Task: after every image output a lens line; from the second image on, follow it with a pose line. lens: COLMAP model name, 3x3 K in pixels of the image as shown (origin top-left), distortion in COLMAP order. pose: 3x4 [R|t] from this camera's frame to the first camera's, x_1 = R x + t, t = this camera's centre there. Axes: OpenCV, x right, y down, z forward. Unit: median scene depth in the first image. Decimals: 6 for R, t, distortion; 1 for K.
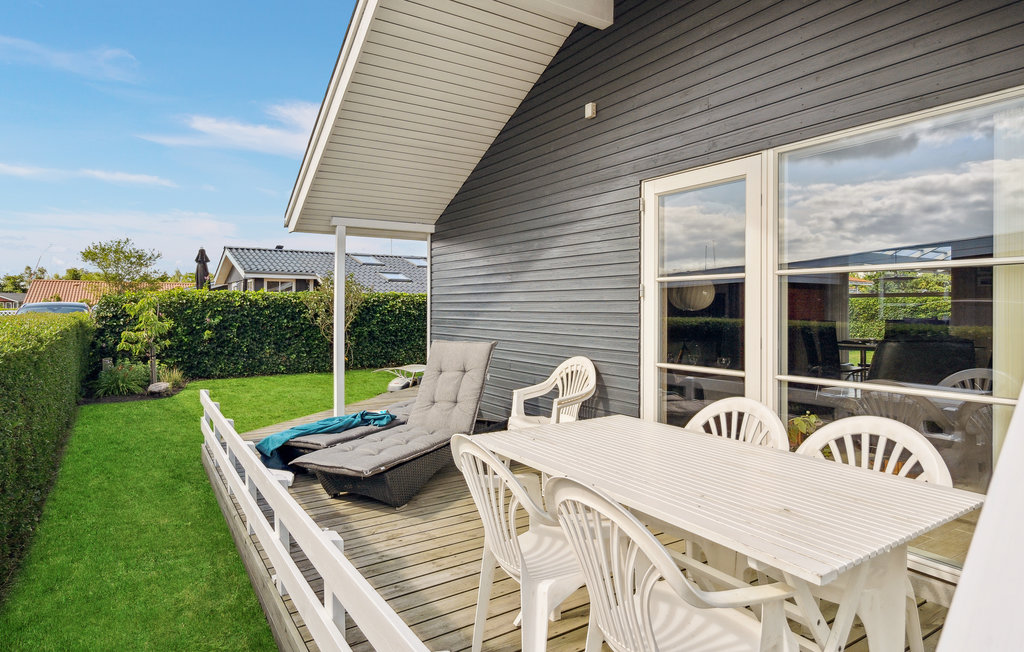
lens RADIAL K [[581.2, 0, 511.1], [0, 581.2, 308.4], [0, 0, 1]] dist [-0.002753, -0.000131]
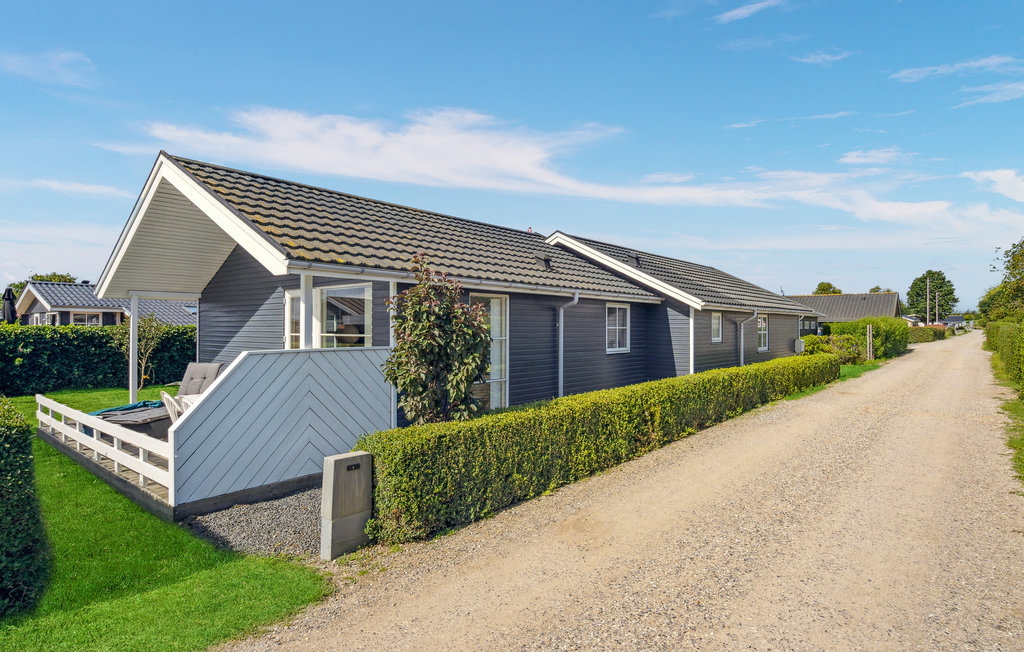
lens RADIAL K [[537.4, 0, 512.0], [0, 537.4, 326.0], [0, 0, 1]] dist [0.000922, 0.000163]
pose [[0.956194, 0.001362, 0.292729, 0.152834], [0.000307, 0.999984, -0.005655, -0.023484], [-0.292732, 0.005497, 0.956179, -0.418699]]
